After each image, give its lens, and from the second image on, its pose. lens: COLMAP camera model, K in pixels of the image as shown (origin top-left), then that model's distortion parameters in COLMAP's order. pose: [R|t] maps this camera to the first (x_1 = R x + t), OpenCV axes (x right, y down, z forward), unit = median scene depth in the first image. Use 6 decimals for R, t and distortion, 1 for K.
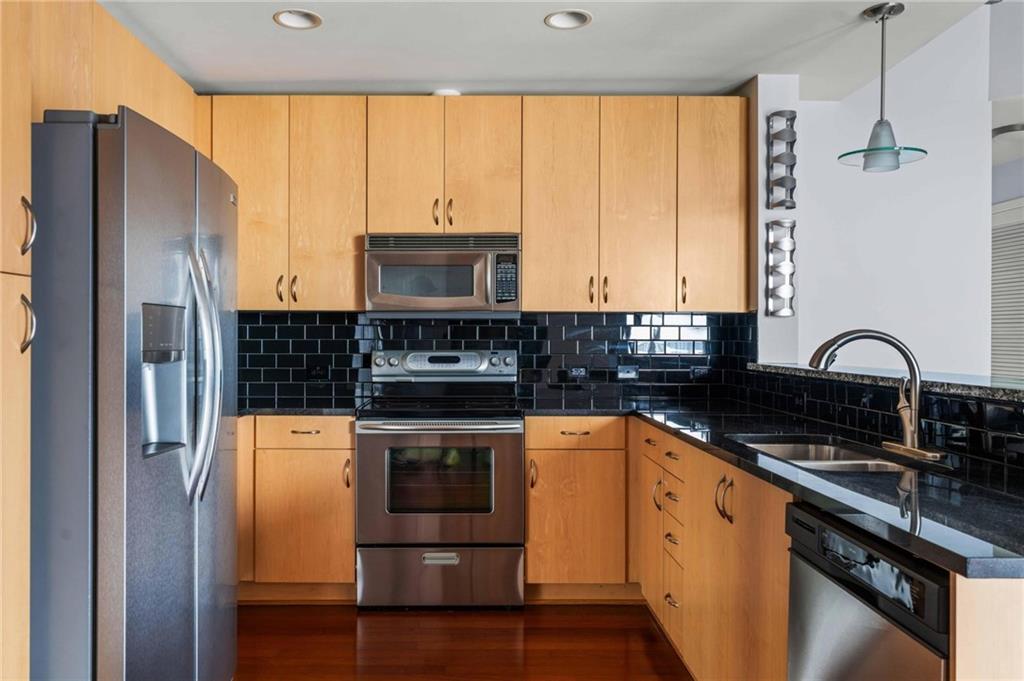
lens RADIAL K [[779.6, 0, 512.1], [0, 779.6, 335.7], [0, 0, 1]] dist [-0.001824, 0.000253]
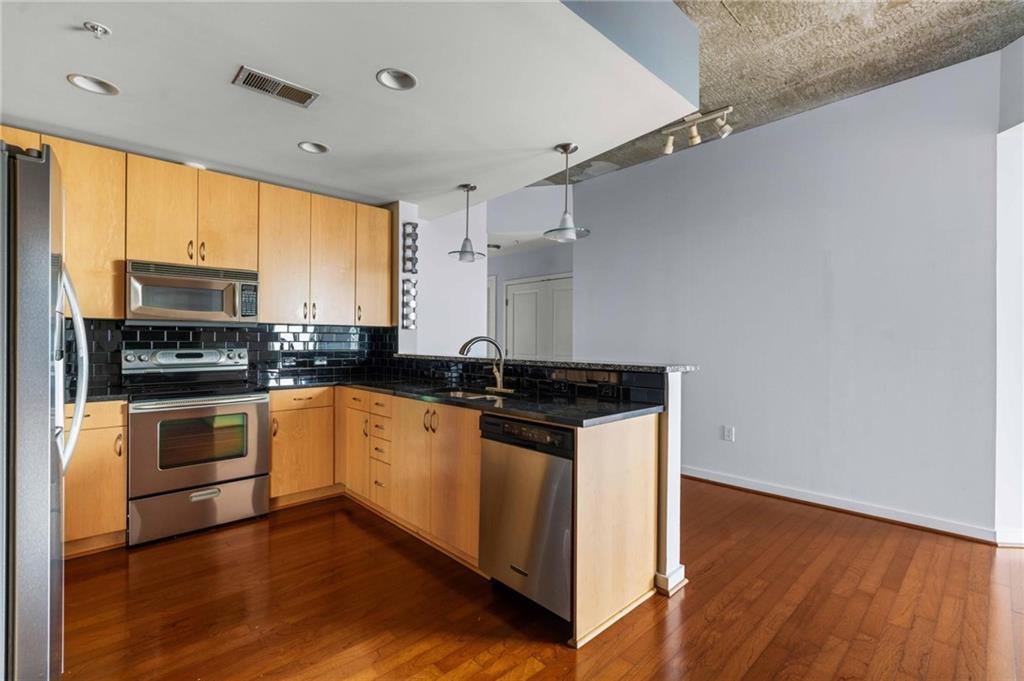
lens RADIAL K [[466.8, 0, 515.6], [0, 466.8, 339.5], [0, 0, 1]] dist [-0.003568, -0.000010]
pose [[0.716803, 0.002475, 0.697271, -0.268601], [-0.003489, 0.999994, 0.000038, -0.000232], [-0.697267, -0.002460, 0.716808, -0.006363]]
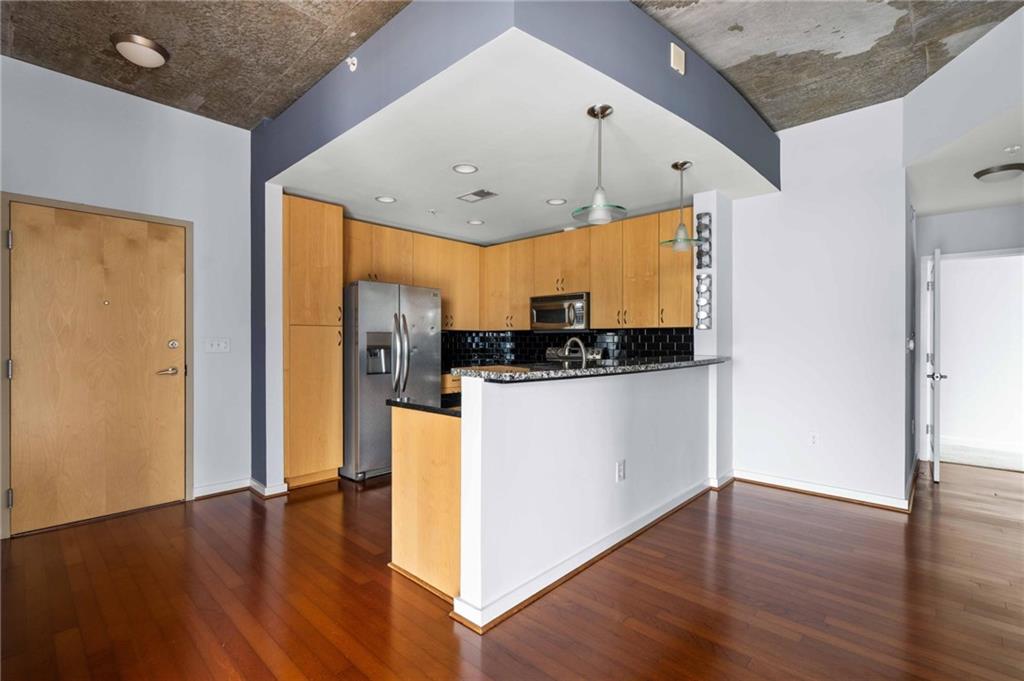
lens RADIAL K [[457.3, 0, 512.0], [0, 457.3, 340.5], [0, 0, 1]] dist [-0.002315, -0.000090]
pose [[0.747018, -0.004700, -0.664788, 0.705228], [0.003235, 0.999989, -0.003435, 0.004118], [0.664796, 0.000416, 0.747025, -0.070706]]
